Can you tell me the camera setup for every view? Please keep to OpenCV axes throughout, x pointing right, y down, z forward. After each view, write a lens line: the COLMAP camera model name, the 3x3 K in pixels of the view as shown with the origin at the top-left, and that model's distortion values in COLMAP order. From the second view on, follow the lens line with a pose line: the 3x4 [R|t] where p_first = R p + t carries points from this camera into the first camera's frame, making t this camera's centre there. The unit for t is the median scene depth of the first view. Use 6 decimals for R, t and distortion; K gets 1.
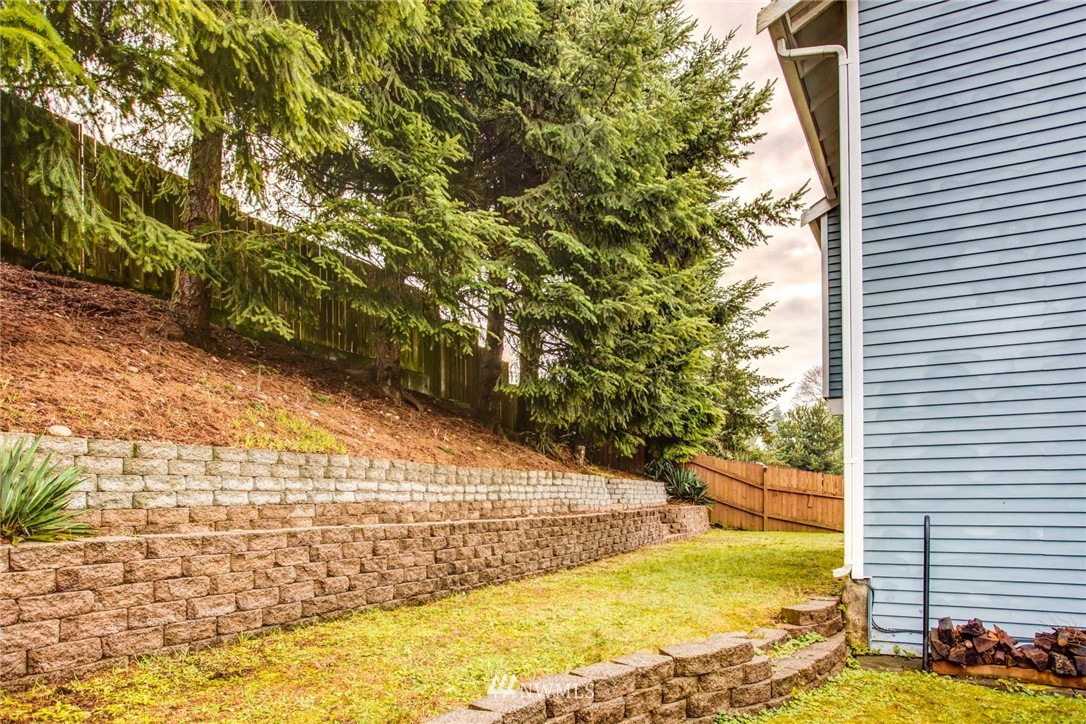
lens RADIAL K [[726.5, 0, 542.8], [0, 726.5, 501.0], [0, 0, 1]] dist [-0.002185, 0.001381]
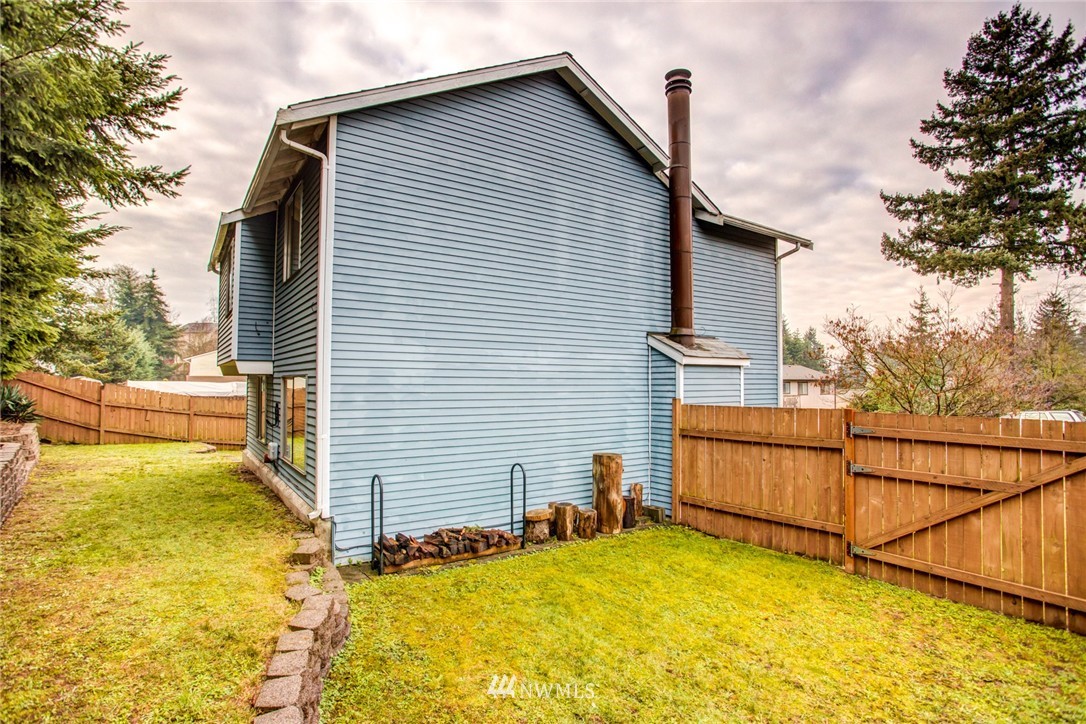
lens RADIAL K [[557.9, 0, 543.0], [0, 557.9, 362.0], [0, 0, 1]] dist [-0.067230, 0.030924]
pose [[0.469798, 0.047294, 0.881506, -0.353908], [-0.007653, 0.998745, -0.049506, -0.155543], [-0.882741, 0.016512, 0.469570, 0.087996]]
